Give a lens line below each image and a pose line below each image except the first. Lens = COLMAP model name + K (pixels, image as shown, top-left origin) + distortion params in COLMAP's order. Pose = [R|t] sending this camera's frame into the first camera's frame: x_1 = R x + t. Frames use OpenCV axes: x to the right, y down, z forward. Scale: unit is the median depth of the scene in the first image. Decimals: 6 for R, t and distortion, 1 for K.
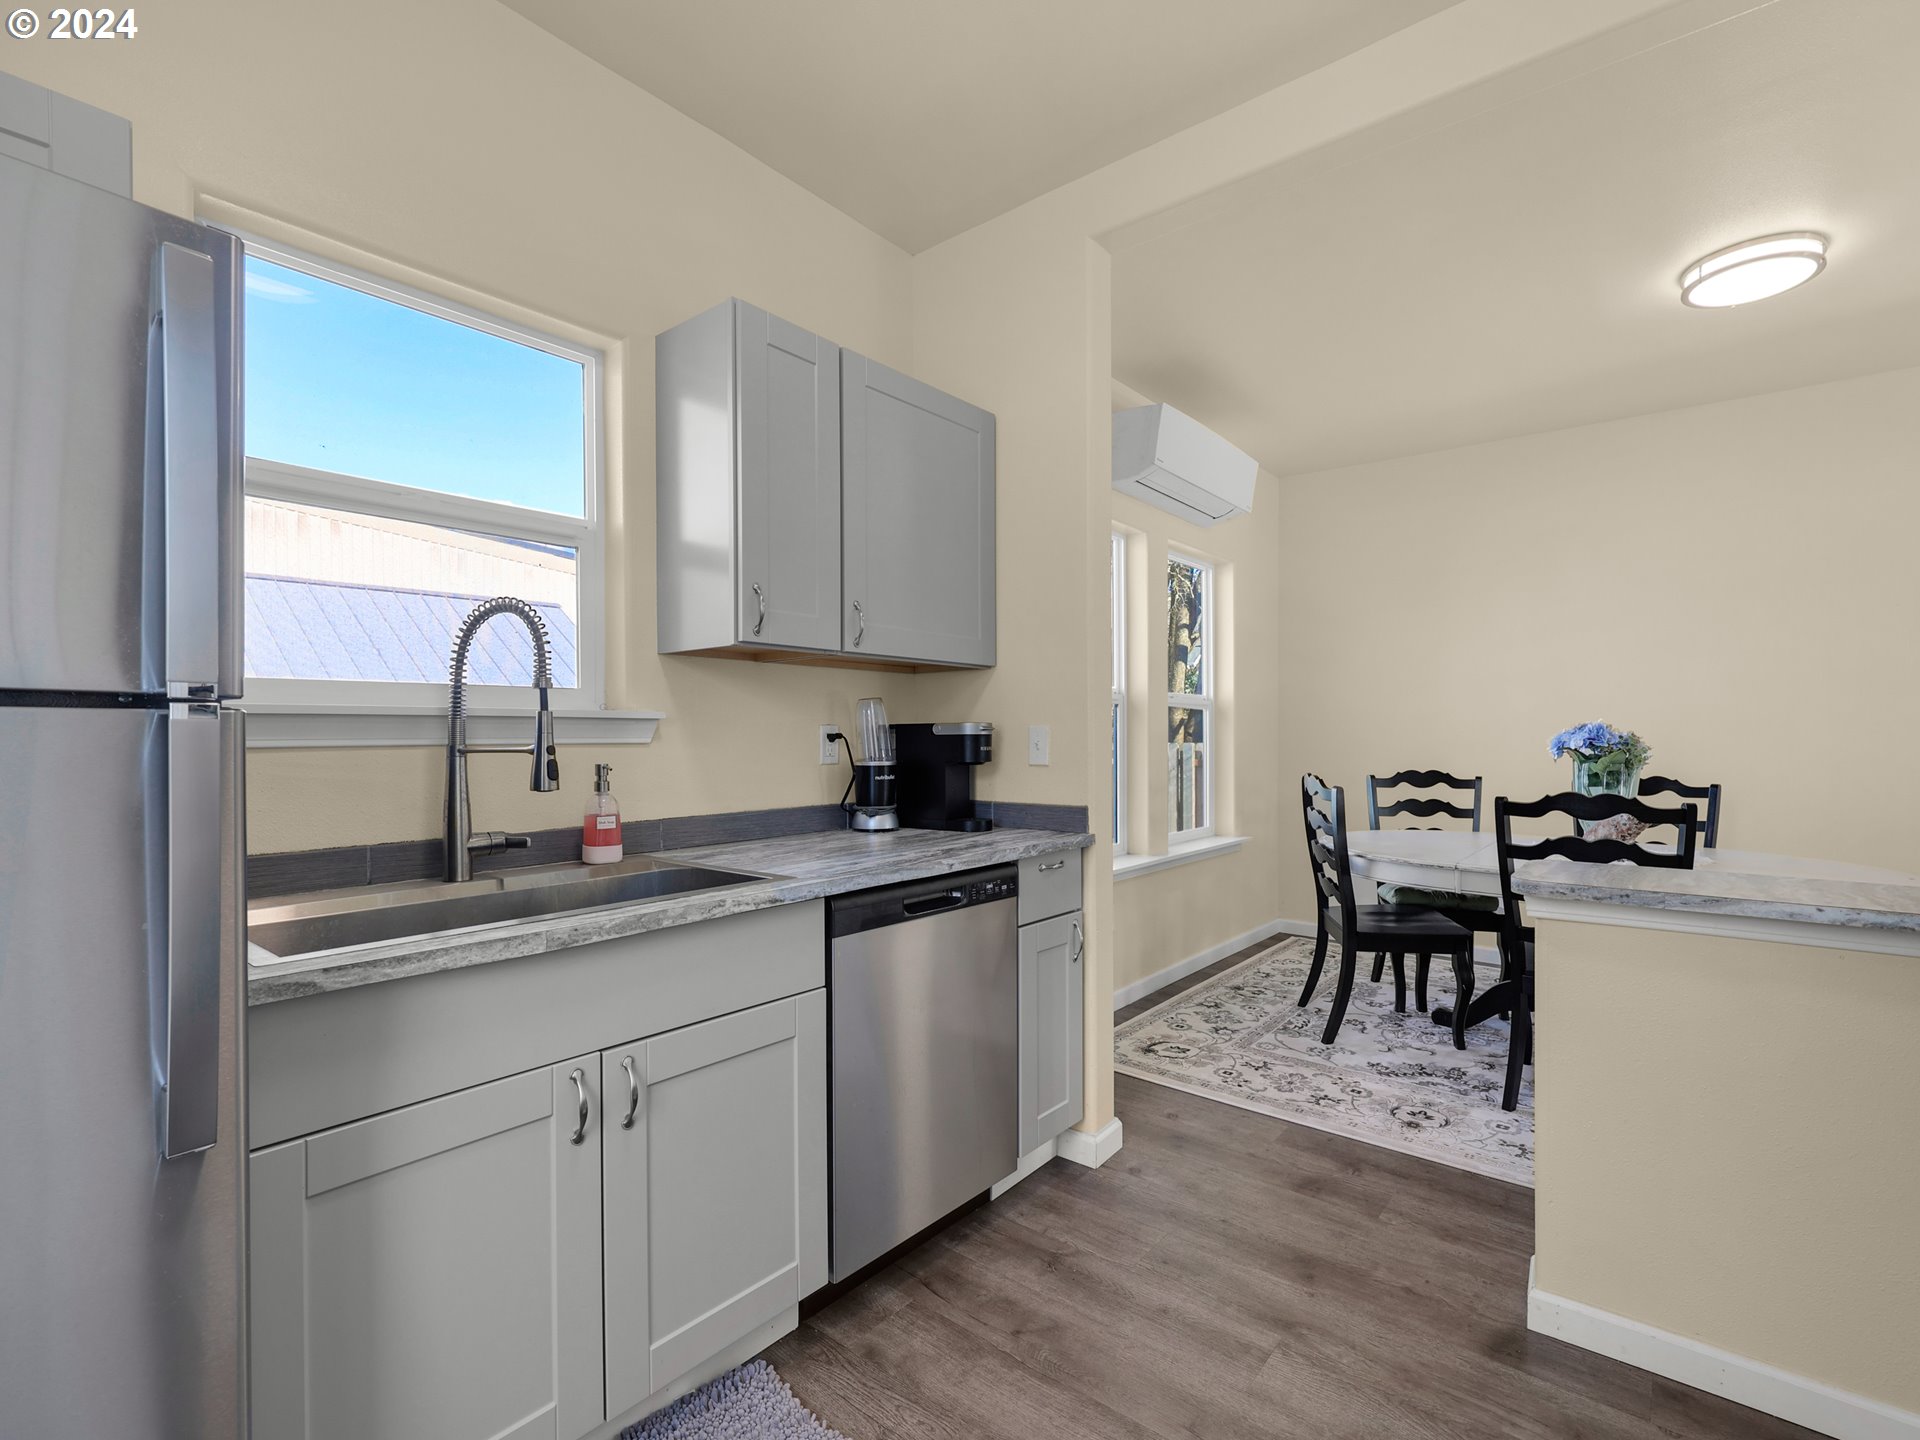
lens RADIAL K [[880.9, 0, 979.5], [0, 880.9, 745.1], [0, 0, 1]] dist [-0.002566, 0.000499]
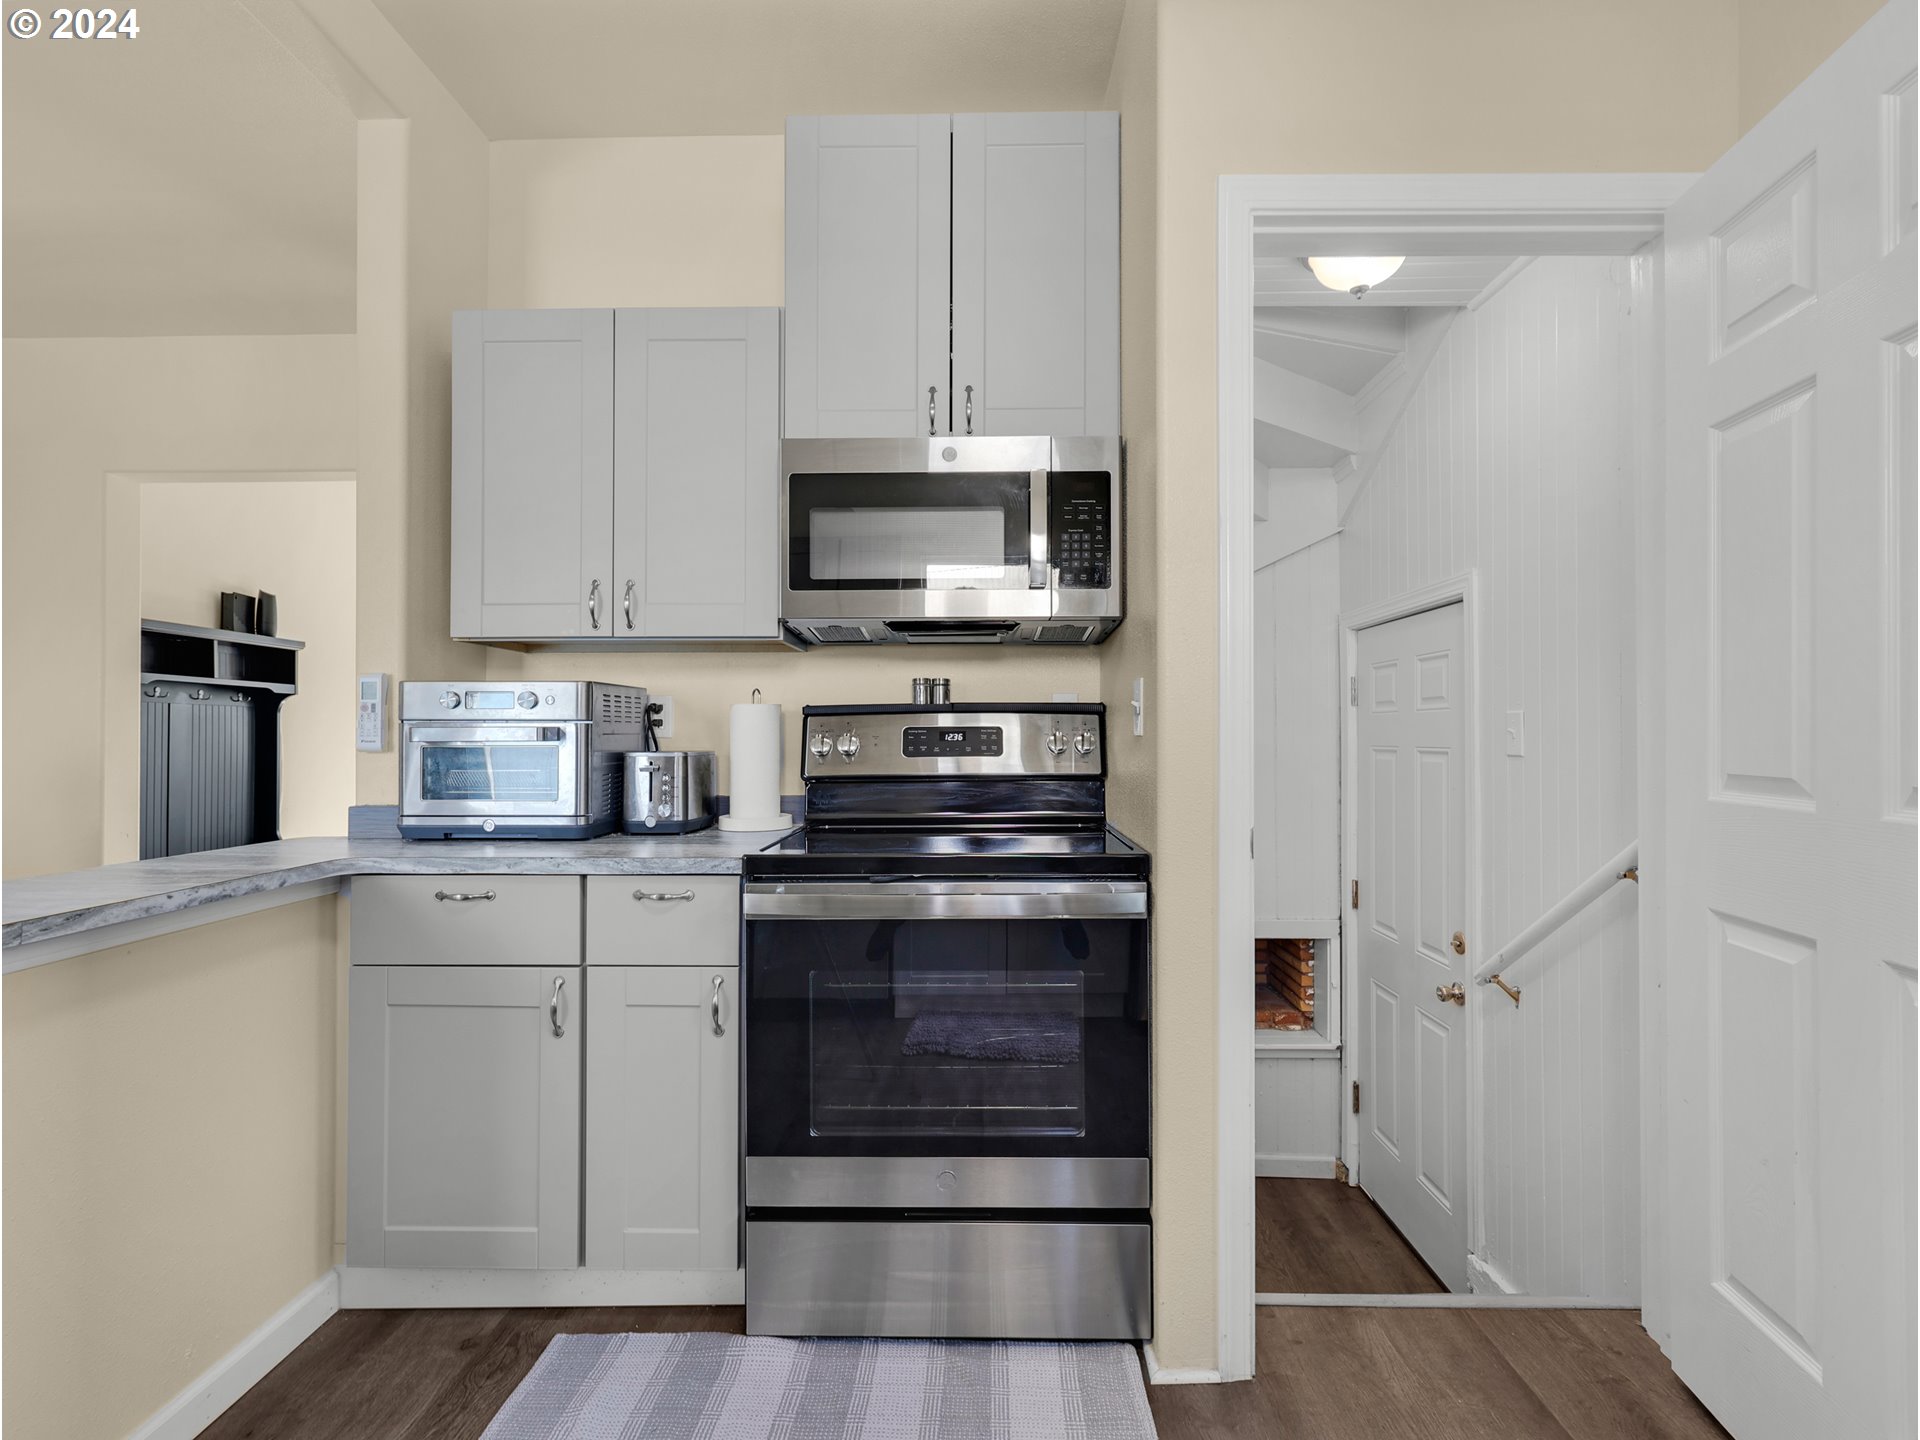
lens RADIAL K [[880.9, 0, 961.7], [0, 880.9, 717.4], [0, 0, 1]] dist [-0.002566, 0.000499]
pose [[-0.609922, 0.015899, 0.792302, -0.203102], [0.009097, 0.999873, -0.013061, 0.015936], [-0.792409, -0.000758, -0.609990, 0.684759]]
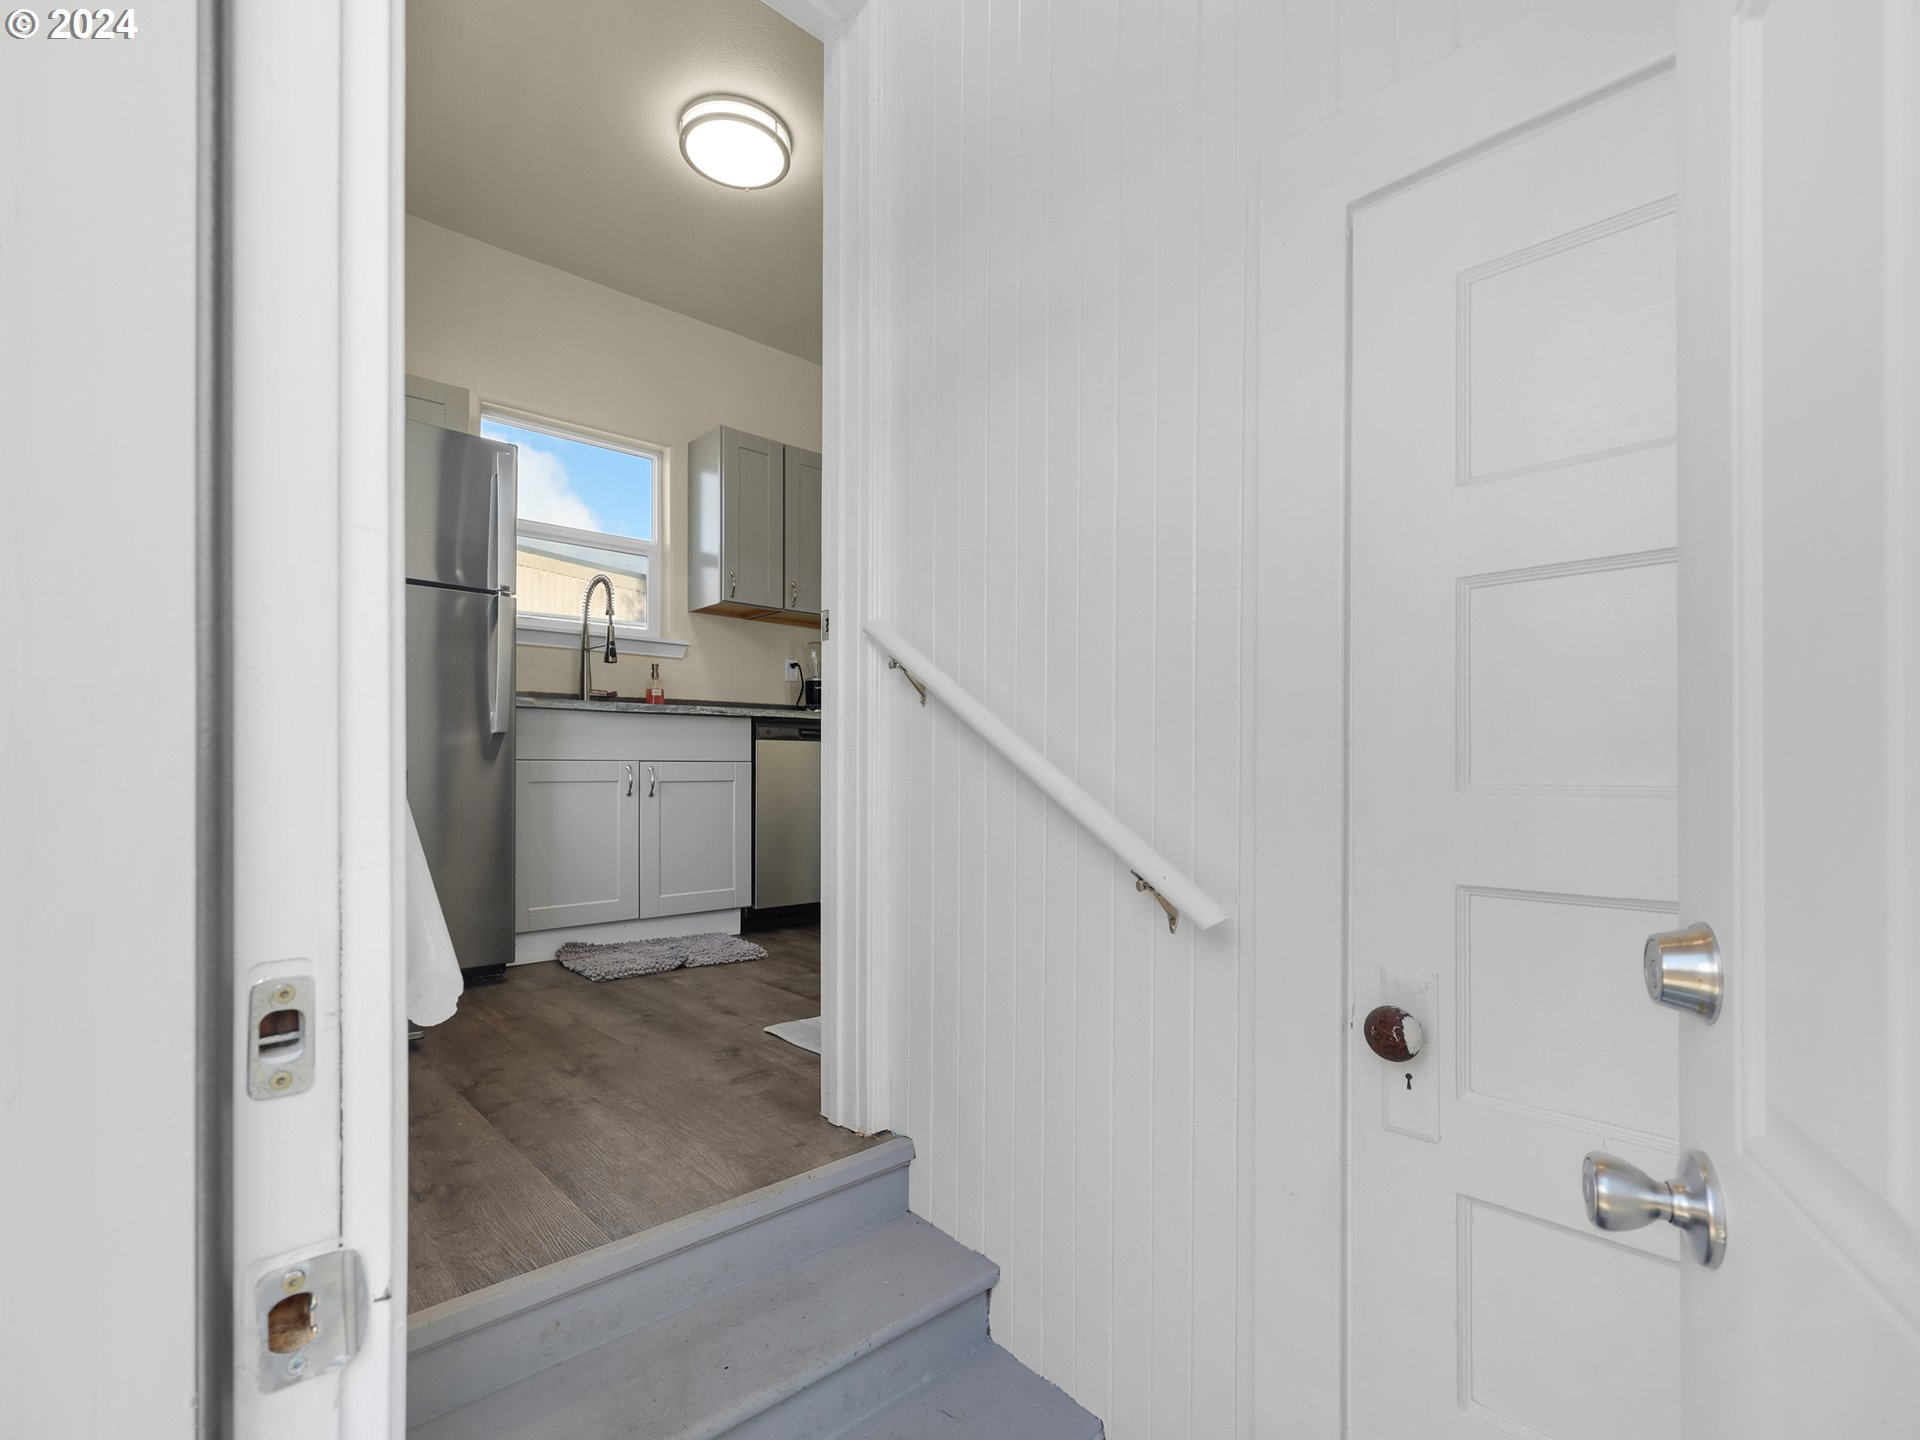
lens RADIAL K [[880.9, 0, 986.7], [0, 880.9, 768.0], [0, 0, 1]] dist [-0.002566, 0.000499]
pose [[0.992279, 0.001267, -0.124022, 0.552102], [-0.002536, 0.999946, -0.010077, 0.271678], [0.124003, 0.010314, 0.992228, -0.860650]]
